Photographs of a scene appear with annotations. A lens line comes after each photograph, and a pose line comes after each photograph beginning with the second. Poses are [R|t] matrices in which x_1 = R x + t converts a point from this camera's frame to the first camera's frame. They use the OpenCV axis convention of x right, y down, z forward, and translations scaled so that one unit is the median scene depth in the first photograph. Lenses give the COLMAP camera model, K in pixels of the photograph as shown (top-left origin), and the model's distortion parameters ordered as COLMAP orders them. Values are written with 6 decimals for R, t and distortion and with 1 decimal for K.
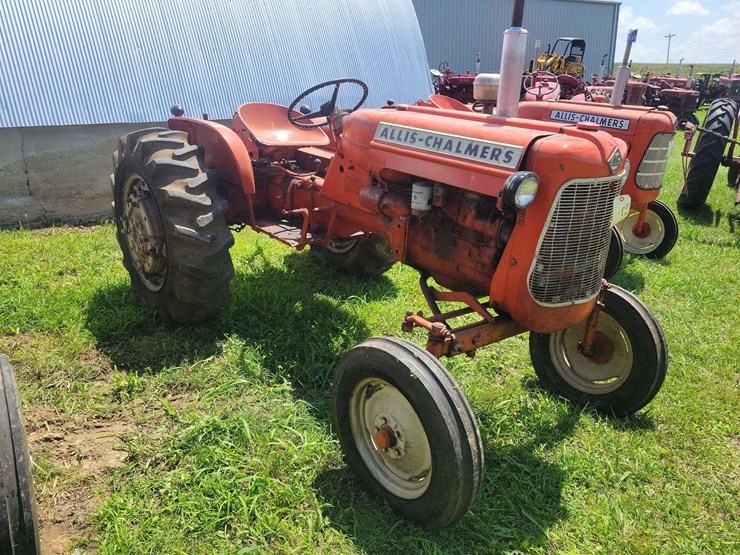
lens RADIAL K [[561.4, 0, 373.4], [0, 561.4, 274.0], [0, 0, 1]] dist [0.055031, -0.039619]
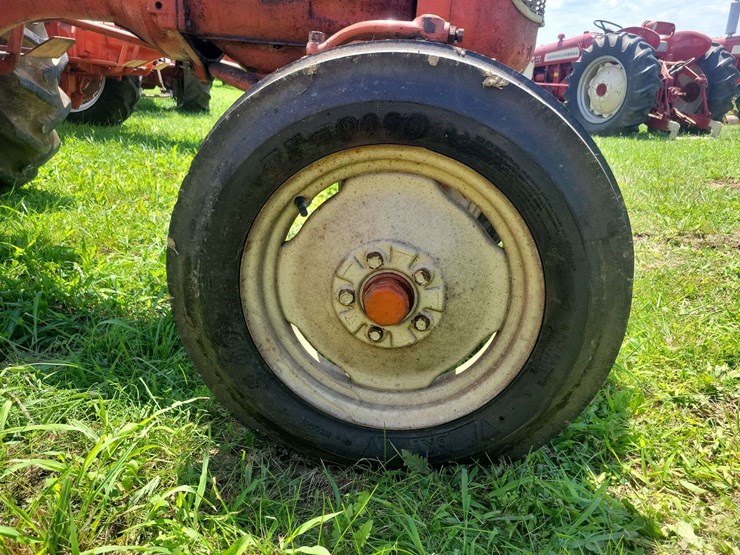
lens RADIAL K [[574.8, 0, 380.1], [0, 574.8, 267.3], [0, 0, 1]] dist [0.013762, 0.001224]
pose [[0.735801, -0.211018, 0.643482, -0.218961], [0.206932, 0.974824, 0.083056, 0.207818], [-0.644808, 0.072044, 0.760942, 0.614918]]
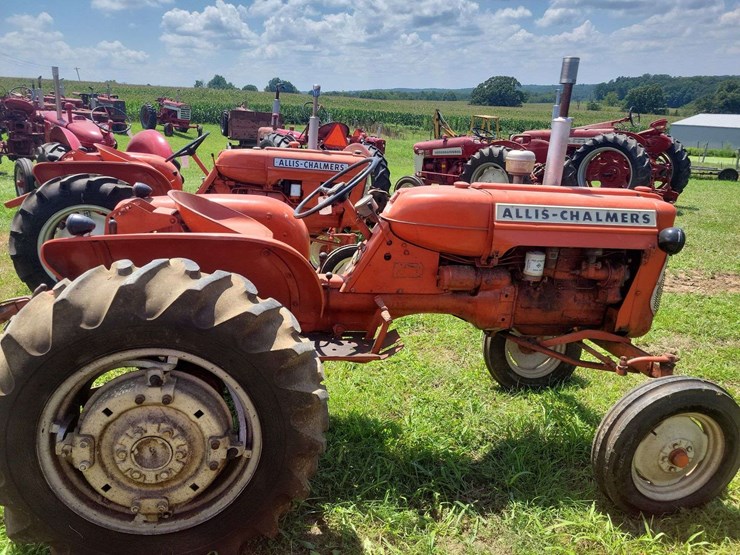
lens RADIAL K [[561.4, 0, 373.4], [0, 561.4, 274.0], [0, 0, 1]] dist [0.055031, -0.039619]
pose [[0.499472, -0.249727, 0.829557, -1.104870], [0.266096, 0.955488, 0.127422, -0.379976], [-0.824452, 0.157098, 0.543690, 0.729167]]
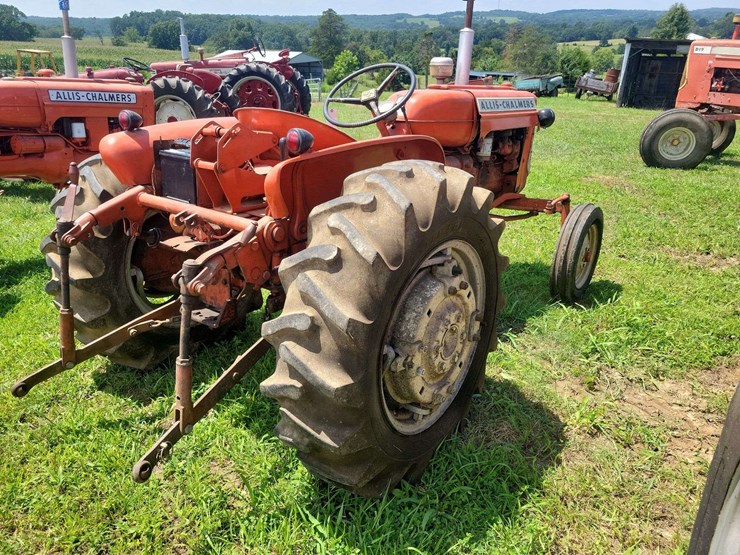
lens RADIAL K [[561.4, 0, 373.4], [0, 561.4, 274.0], [0, 0, 1]] dist [0.055031, -0.039619]
pose [[-0.240166, -0.369524, 0.897648, -1.367618], [0.299540, 0.851377, 0.430618, -0.618154], [-0.923361, 0.372302, -0.093785, 1.666332]]
